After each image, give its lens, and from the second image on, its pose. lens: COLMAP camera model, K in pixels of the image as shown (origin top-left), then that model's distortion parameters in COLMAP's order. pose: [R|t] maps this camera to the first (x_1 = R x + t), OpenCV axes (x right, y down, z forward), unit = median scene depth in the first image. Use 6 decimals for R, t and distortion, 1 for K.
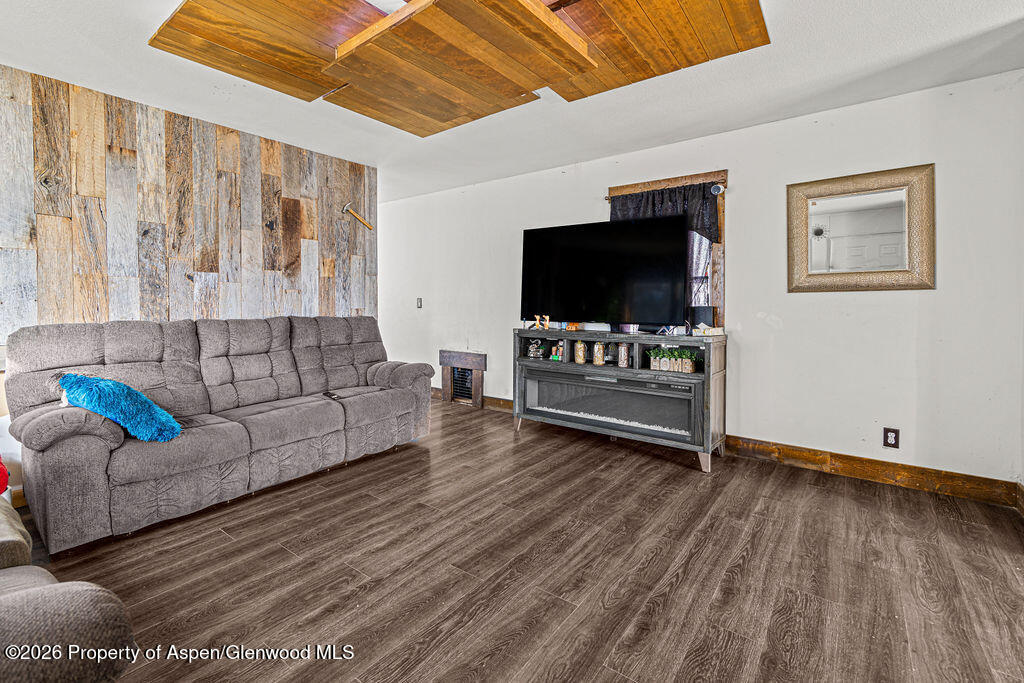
lens RADIAL K [[443.4, 0, 507.0], [0, 443.4, 307.0], [0, 0, 1]] dist [0.003370, 0.000476]
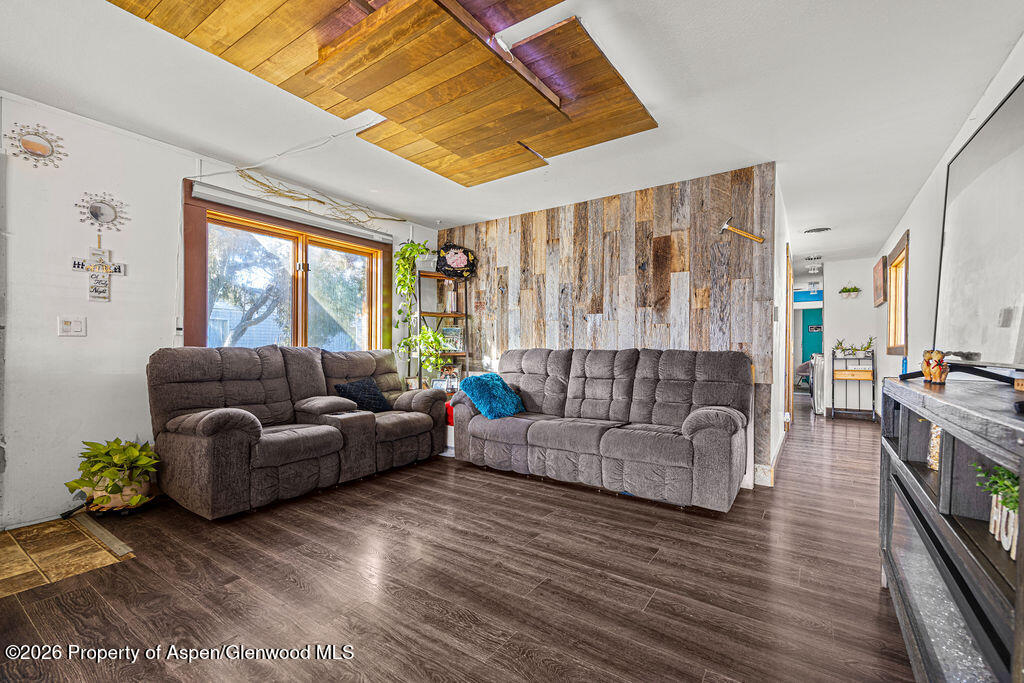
lens RADIAL K [[433.1, 0, 522.4], [0, 433.1, 350.6], [0, 0, 1]] dist [0.001902, 0.000294]
pose [[0.075258, 0.003373, -0.997158, 0.618467], [-0.016204, 0.999866, 0.002160, 0.033001], [0.997032, 0.015996, 0.075303, 0.736521]]
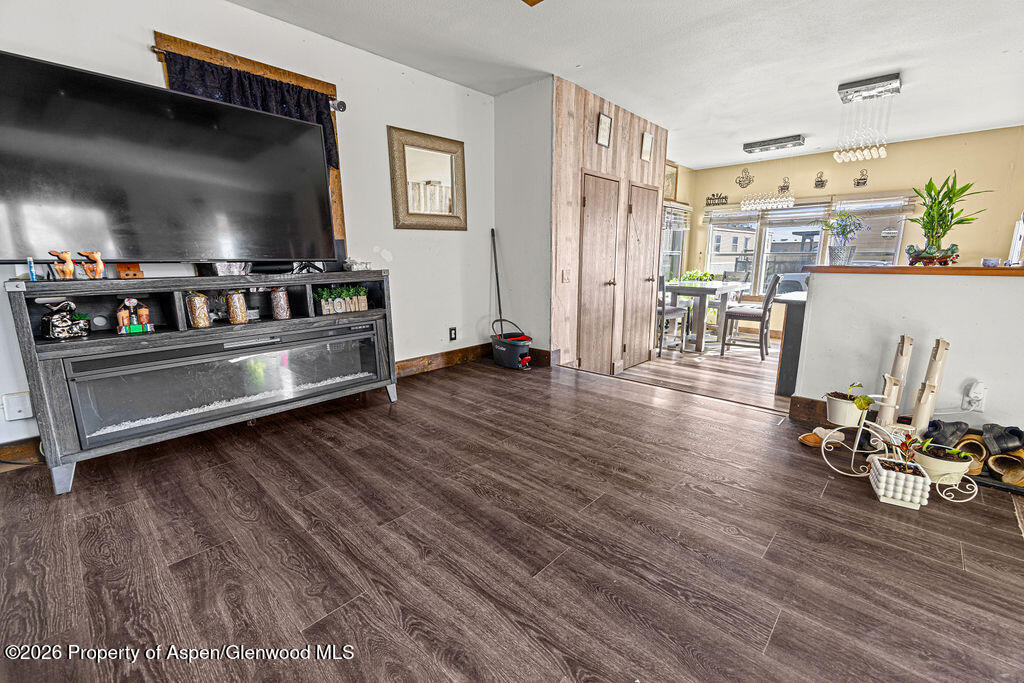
lens RADIAL K [[433.1, 0, 509.0], [0, 433.1, 339.5], [0, 0, 1]] dist [0.001902, 0.000294]
pose [[0.108015, -0.189622, 0.975898, -0.472628], [0.015913, 0.981845, 0.189016, 0.041711], [-0.994022, -0.004887, 0.109071, 0.610395]]
